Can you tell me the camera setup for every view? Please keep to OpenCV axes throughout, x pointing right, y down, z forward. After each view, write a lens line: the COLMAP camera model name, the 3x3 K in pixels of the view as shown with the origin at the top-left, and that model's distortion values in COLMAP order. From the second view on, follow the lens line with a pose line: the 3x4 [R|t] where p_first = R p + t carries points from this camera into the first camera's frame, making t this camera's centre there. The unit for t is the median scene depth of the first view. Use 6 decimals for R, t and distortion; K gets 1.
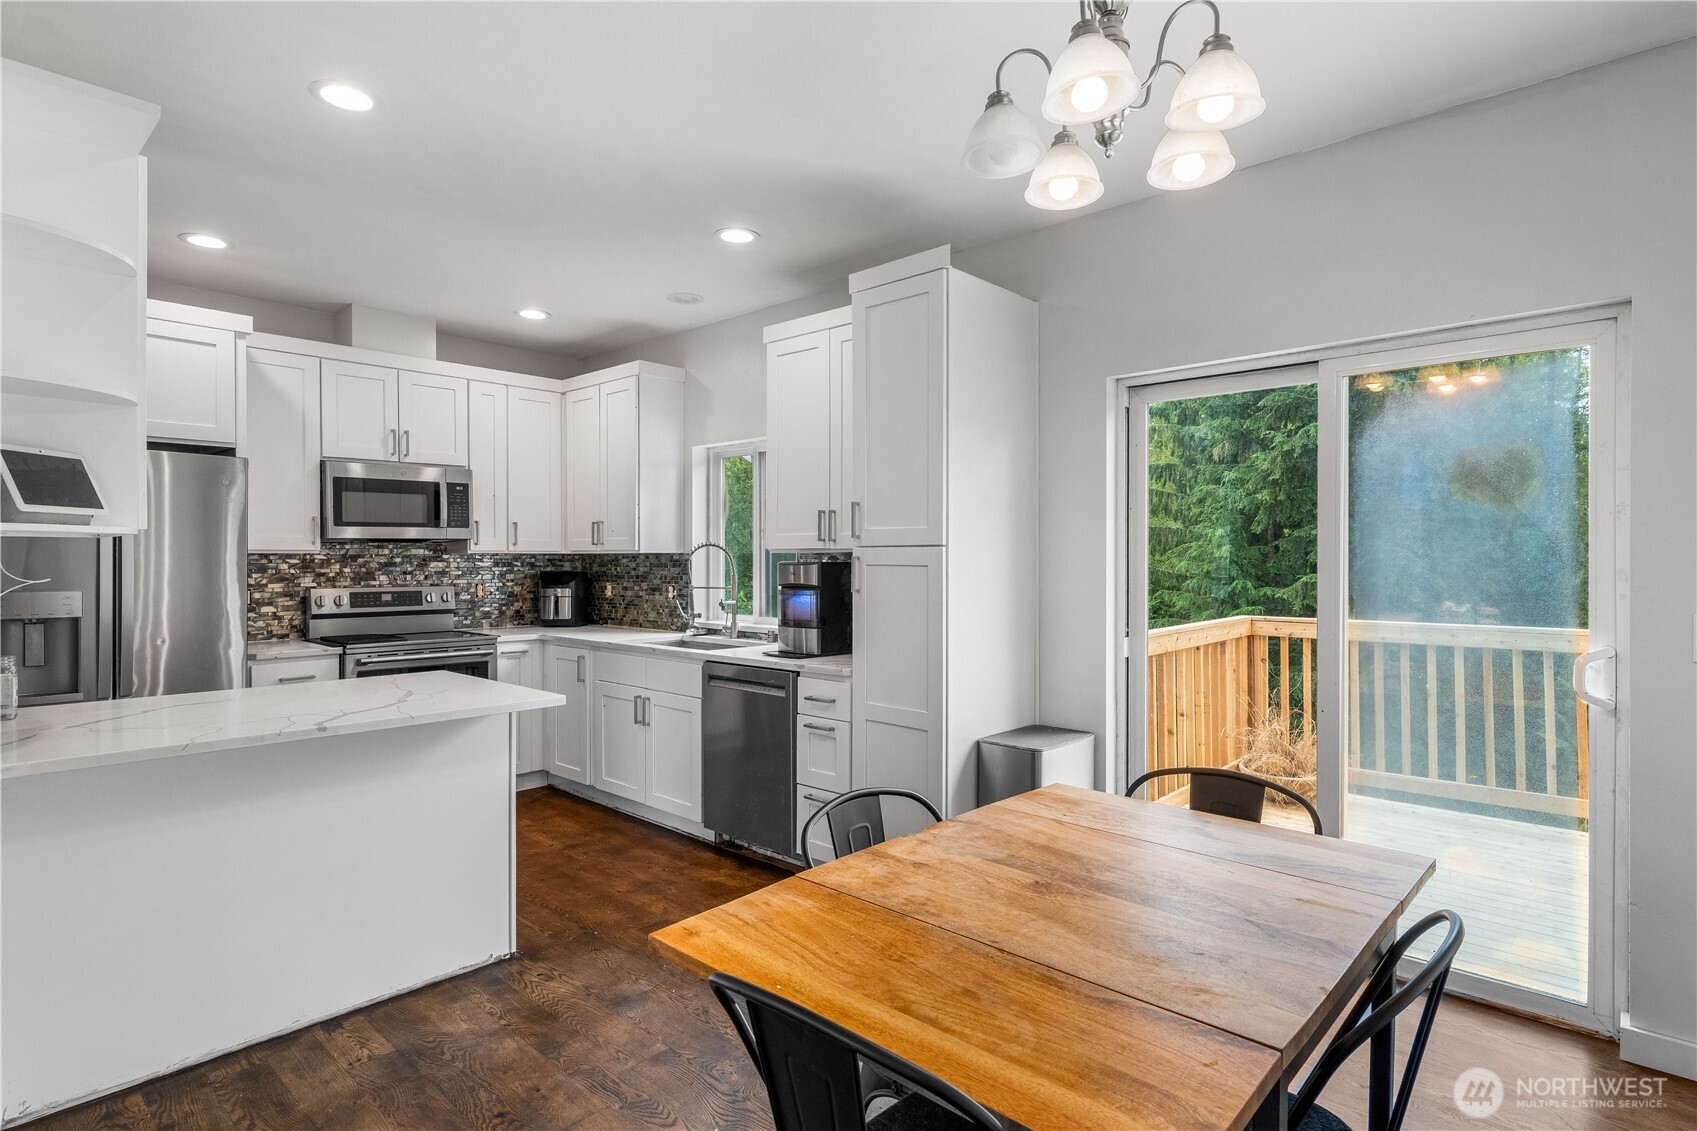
lens RADIAL K [[858.7, 0, 836.8], [0, 858.7, 564.8], [0, 0, 1]] dist [0.001403, 0.000623]
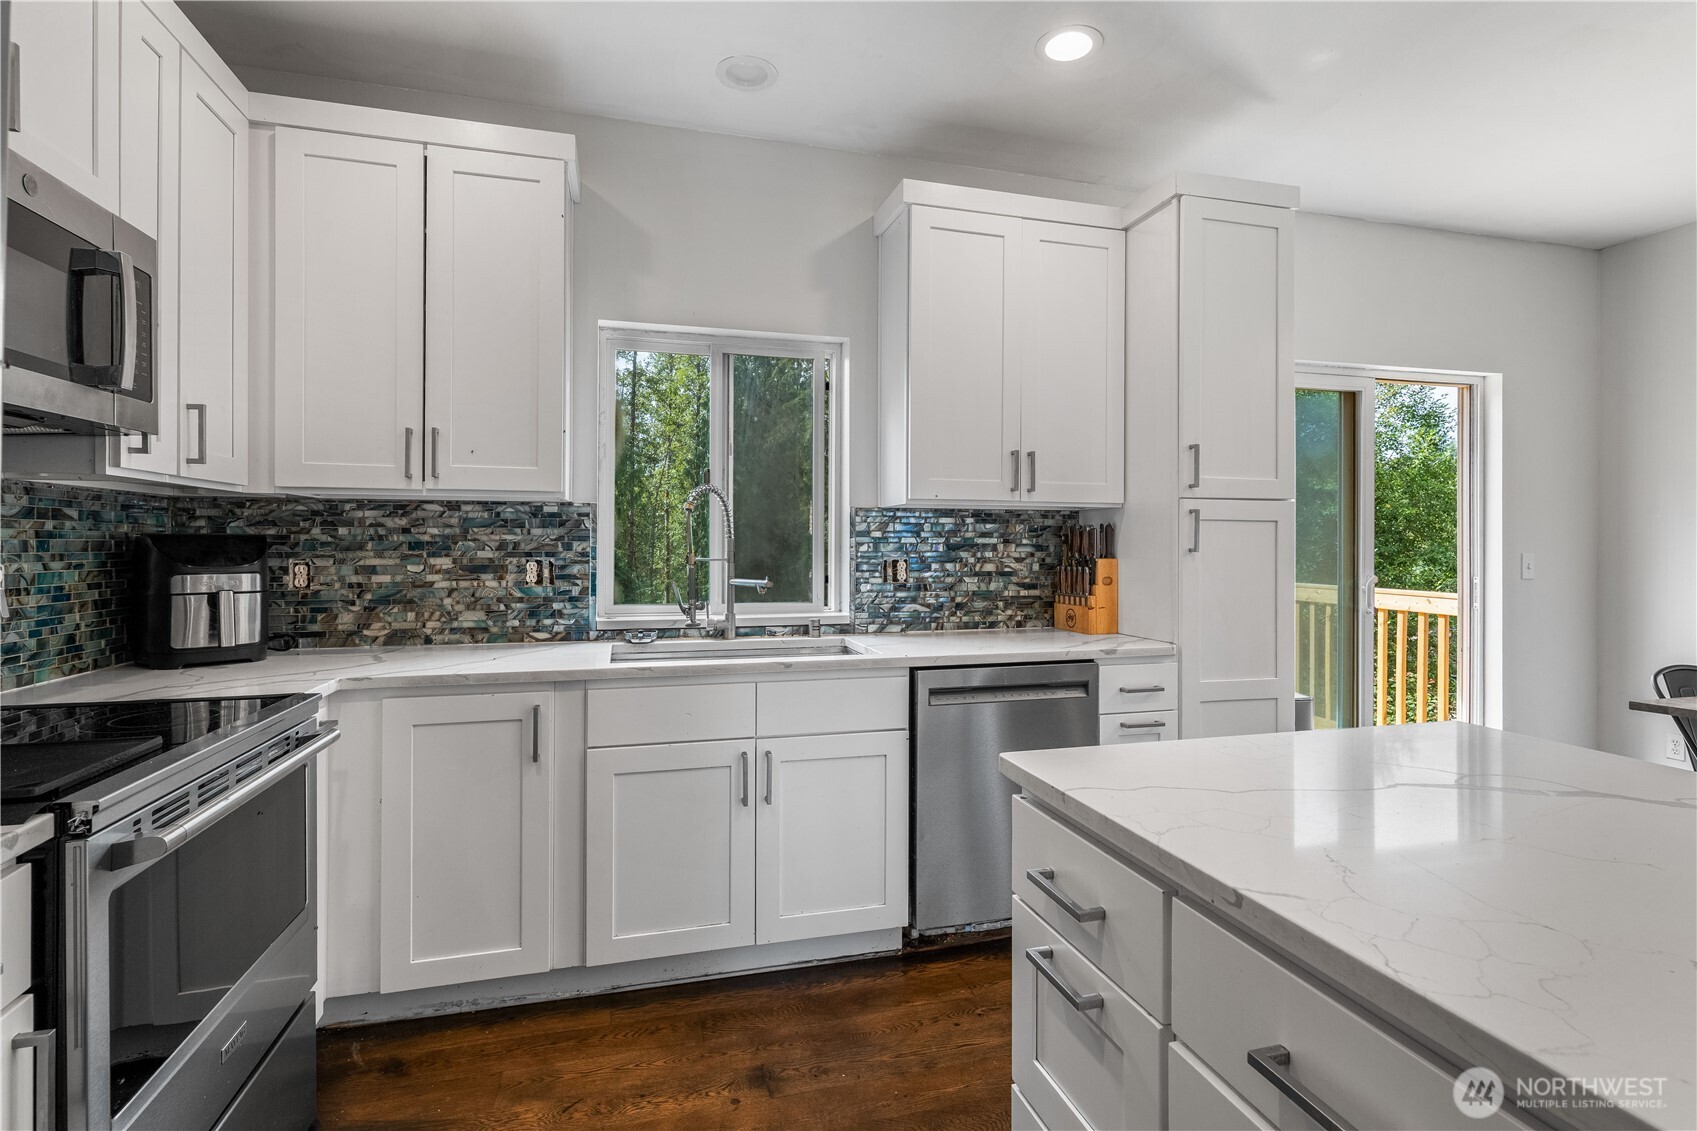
lens RADIAL K [[822.3, 0, 834.7], [0, 822.3, 540.1], [0, 0, 1]] dist [0.001552, 0.001580]
pose [[0.530662, 0.003783, 0.847575, -0.637863], [0.002370, 0.999980, -0.005947, 0.017524], [-0.847580, 0.005165, 0.530642, 0.656213]]
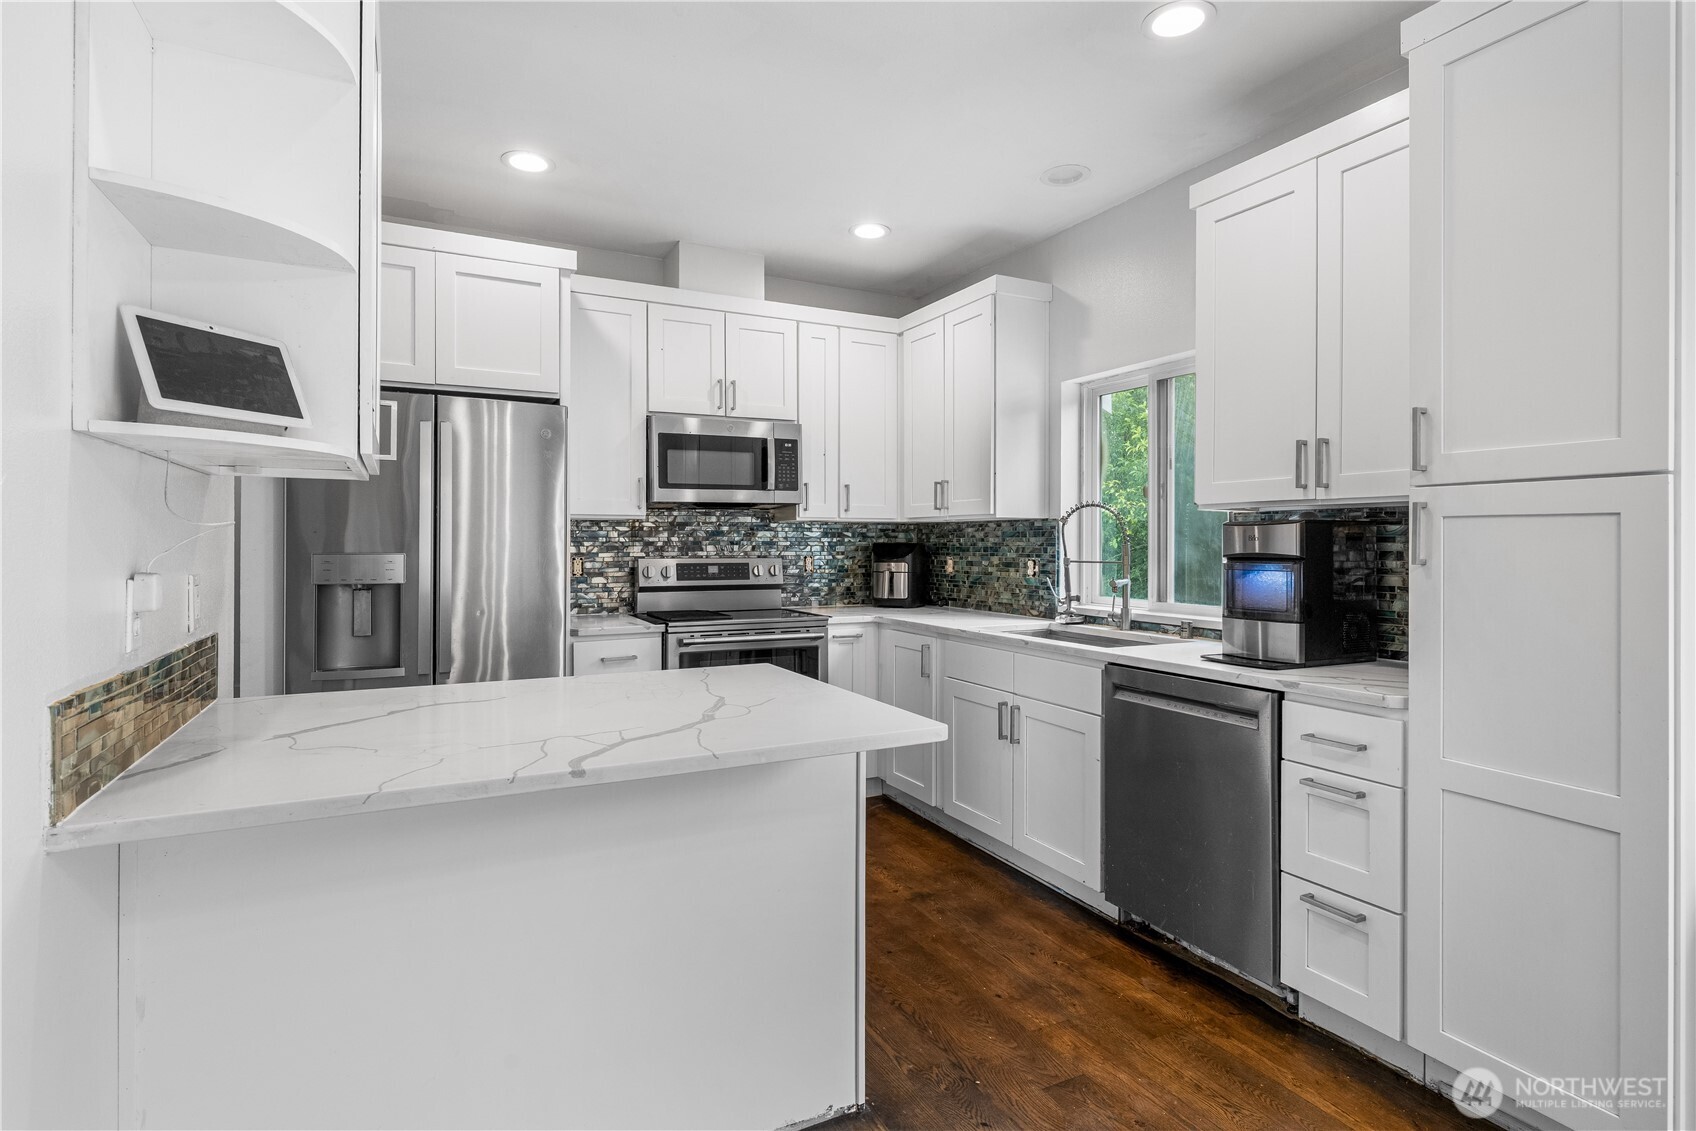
lens RADIAL K [[821.8, 0, 841.5], [0, 821.8, 543.5], [0, 0, 1]] dist [0.001552, 0.001580]
pose [[0.940098, 0.001795, -0.340898, -0.116361], [-0.003945, 0.999976, -0.005612, 0.016752], [0.340880, 0.006621, 0.940083, 0.263517]]
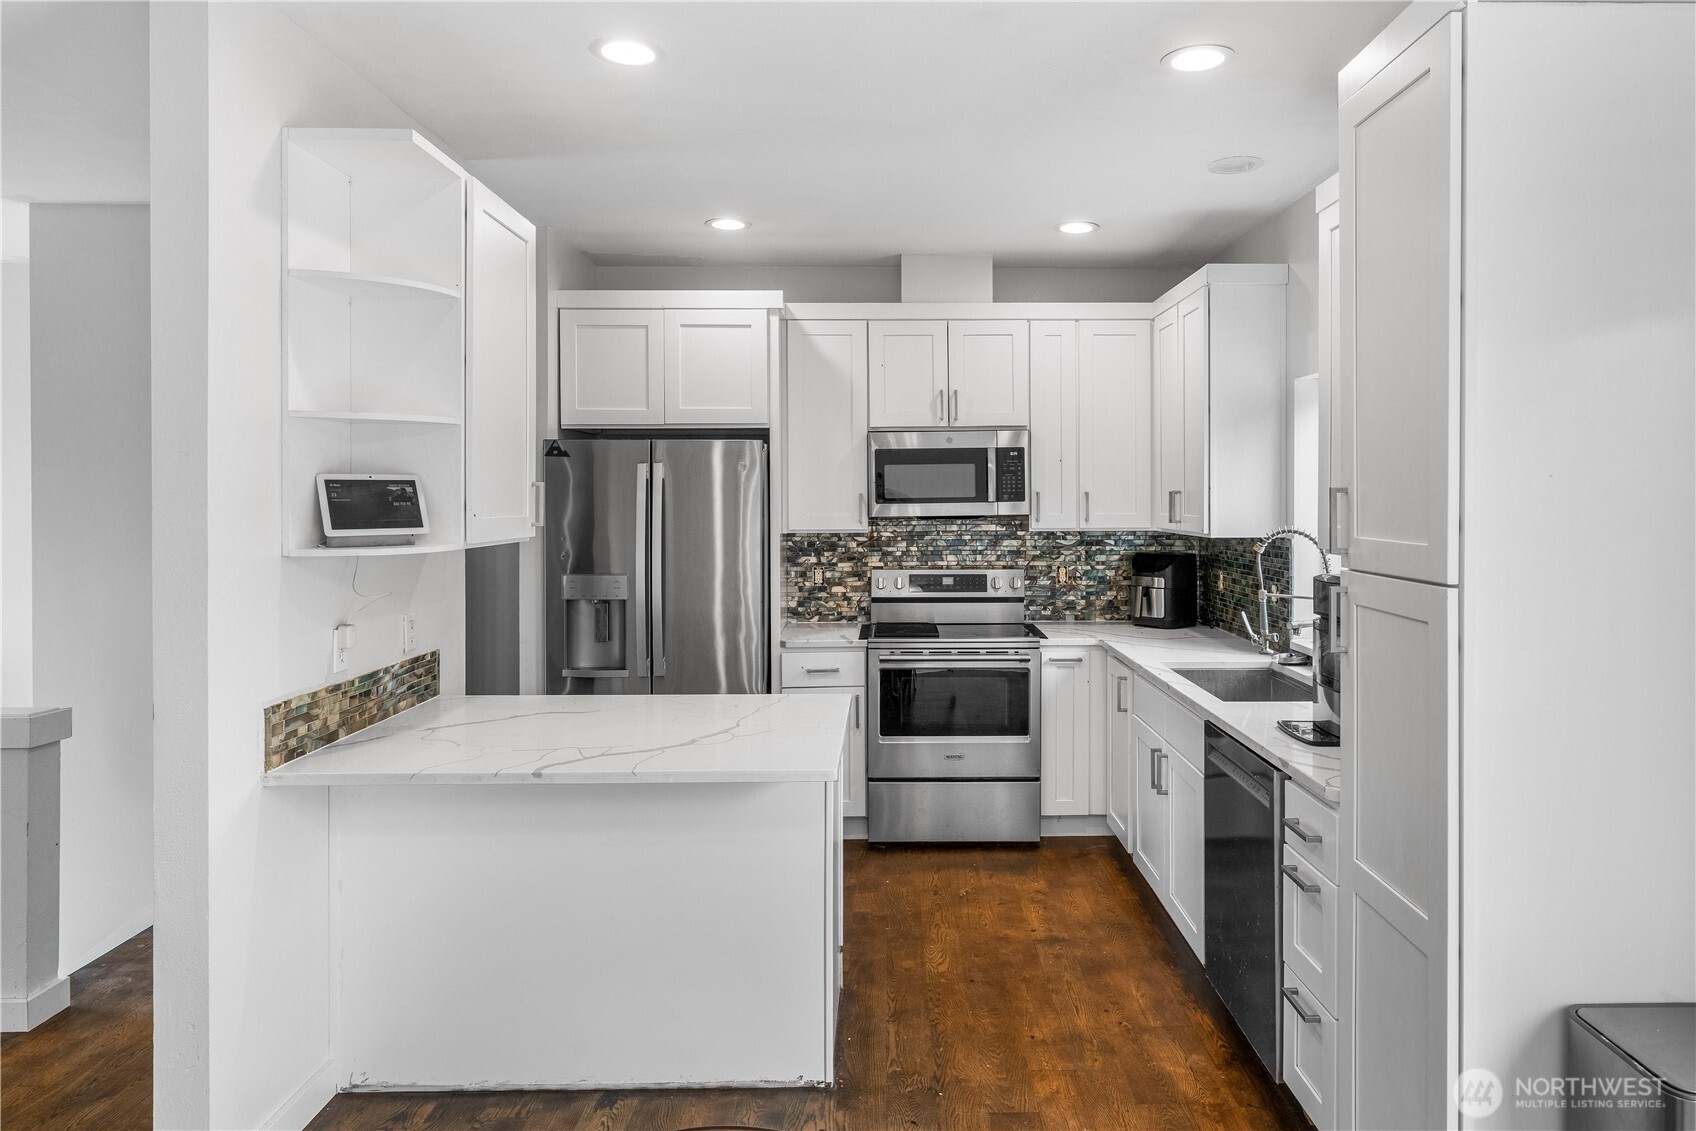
lens RADIAL K [[1035.8, 0, 927.0], [0, 1035.8, 501.5], [0, 0, 1]] dist [0.000799, 0.003294]
pose [[0.709960, 0.002104, -0.704239, 0.226096], [-0.003151, 0.999995, -0.000190, -0.047683], [0.704235, 0.002354, 0.709963, 0.262473]]
